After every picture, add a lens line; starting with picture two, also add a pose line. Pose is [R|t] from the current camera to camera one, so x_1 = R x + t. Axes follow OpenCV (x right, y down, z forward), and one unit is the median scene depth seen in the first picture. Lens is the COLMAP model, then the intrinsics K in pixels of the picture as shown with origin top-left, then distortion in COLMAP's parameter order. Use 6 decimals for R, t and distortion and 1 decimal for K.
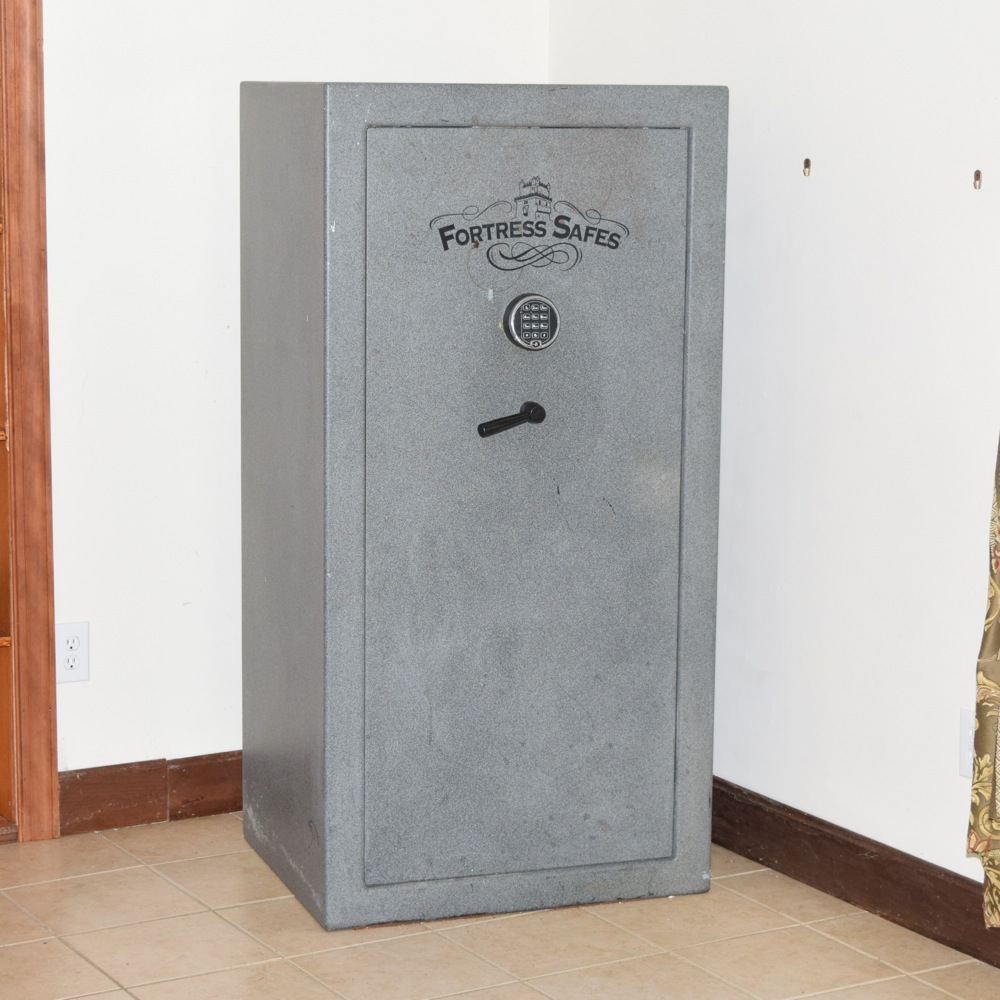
lens RADIAL K [[2617.4, 0, 500.0], [0, 2617.4, 500.0], [0, 0, 1]] dist [0.008585, -0.221060]
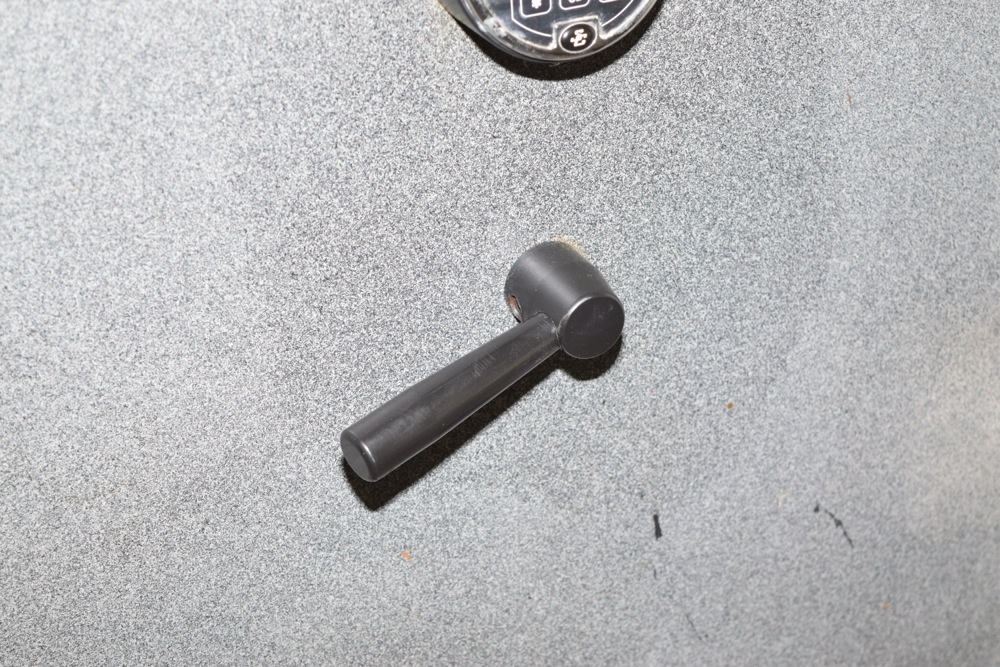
lens RADIAL K [[2285.3, 0, 500.0], [0, 2285.3, 333.5], [0, 0, 1]] dist [0.042121, 0.437144]
pose [[0.990763, -0.094794, 0.096968, -0.012845], [0.053053, 0.929042, 0.366150, -0.104434], [-0.124796, -0.357624, 0.925490, 0.807438]]
